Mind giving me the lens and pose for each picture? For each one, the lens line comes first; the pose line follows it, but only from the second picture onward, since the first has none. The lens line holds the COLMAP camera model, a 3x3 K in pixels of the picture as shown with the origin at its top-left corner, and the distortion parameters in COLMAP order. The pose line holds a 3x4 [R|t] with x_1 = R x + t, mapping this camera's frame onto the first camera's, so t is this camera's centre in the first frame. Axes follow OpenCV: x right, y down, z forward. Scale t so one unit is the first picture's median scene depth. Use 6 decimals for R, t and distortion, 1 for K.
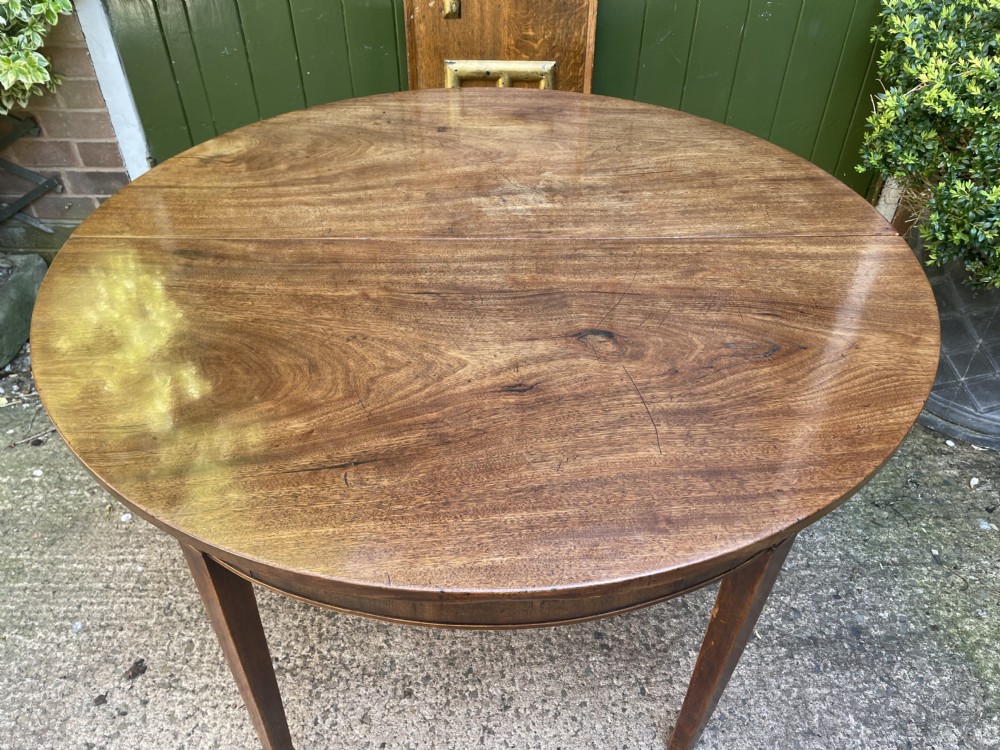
lens RADIAL K [[750.8, 0, 503.9], [0, 750.8, 365.2], [0, 0, 1]] dist [0.086324, -0.112123]
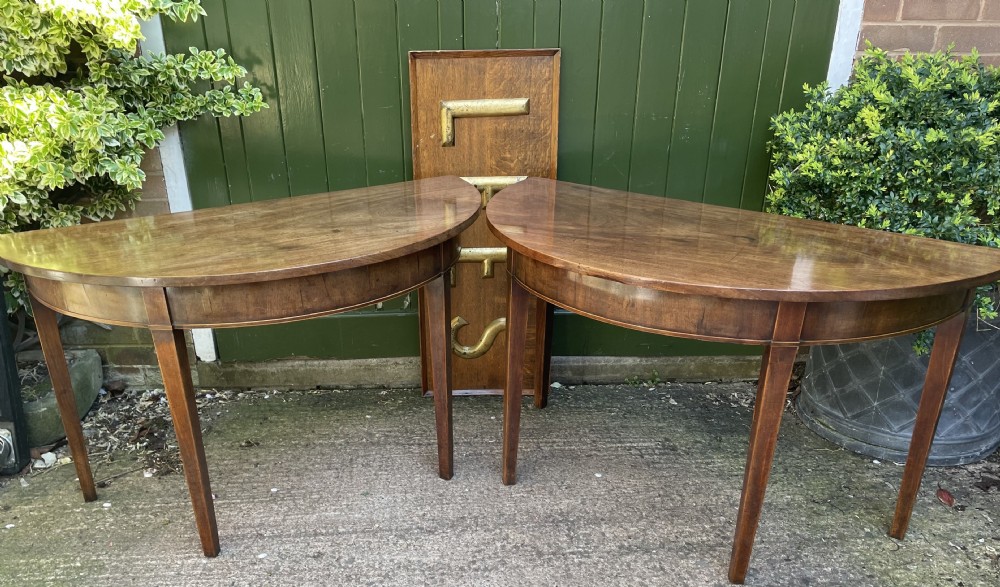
lens RADIAL K [[802.1, 0, 465.1], [0, 802.1, 397.5], [0, 0, 1]] dist [0.089069, -0.109692]
pose [[0.999380, -0.030501, 0.017605, -0.125921], [0.033682, 0.973801, -0.224894, 0.466298], [-0.010284, 0.225347, 0.974224, -0.436379]]
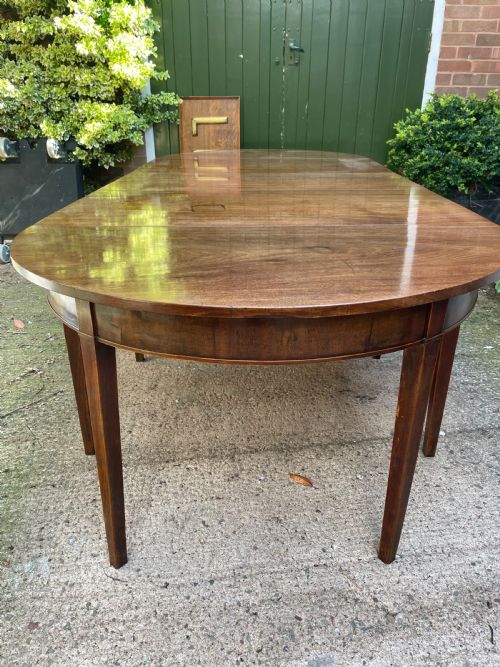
lens RADIAL K [[500.8, 0, 246.2], [0, 500.8, 330.0], [0, 0, 1]] dist [0.086324, -0.112123]
pose [[0.998841, 0.005646, -0.047803, 0.007344], [-0.018819, 0.959855, -0.279863, 0.440515], [0.044303, 0.280439, 0.958849, -0.084068]]
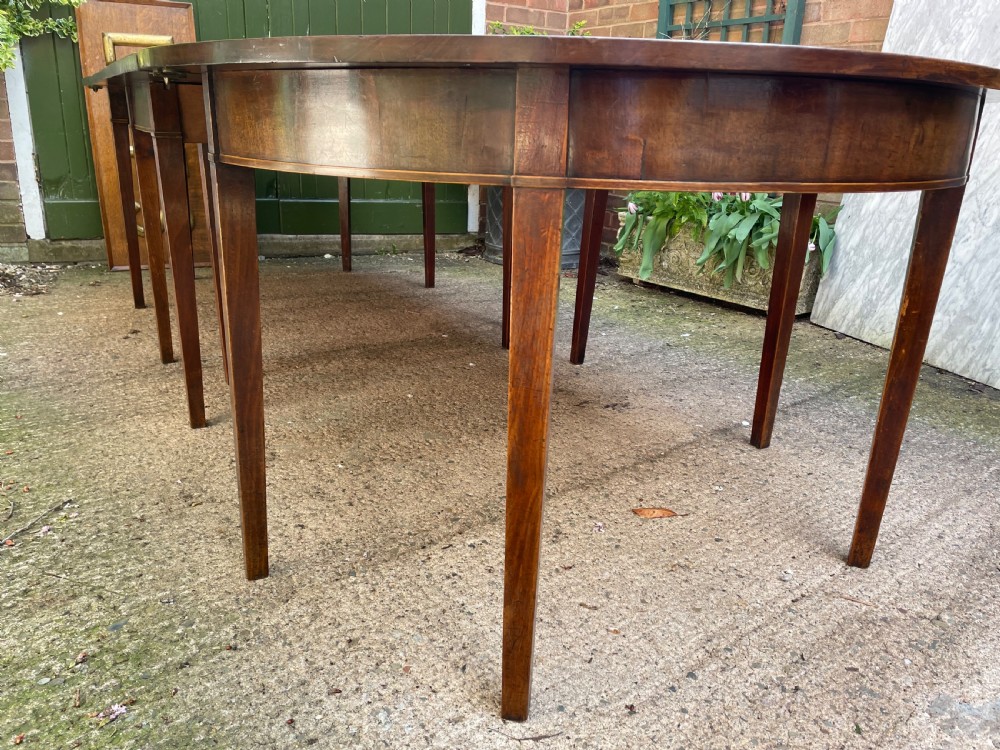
lens RADIAL K [[750.8, 0, 508.9], [0, 750.8, 373.8], [0, 0, 1]] dist [0.086324, -0.112123]
pose [[0.876402, -0.129735, 0.463777, -0.694728], [0.289546, 0.911477, -0.292185, 0.536473], [-0.384816, 0.390356, 0.836384, 0.330511]]
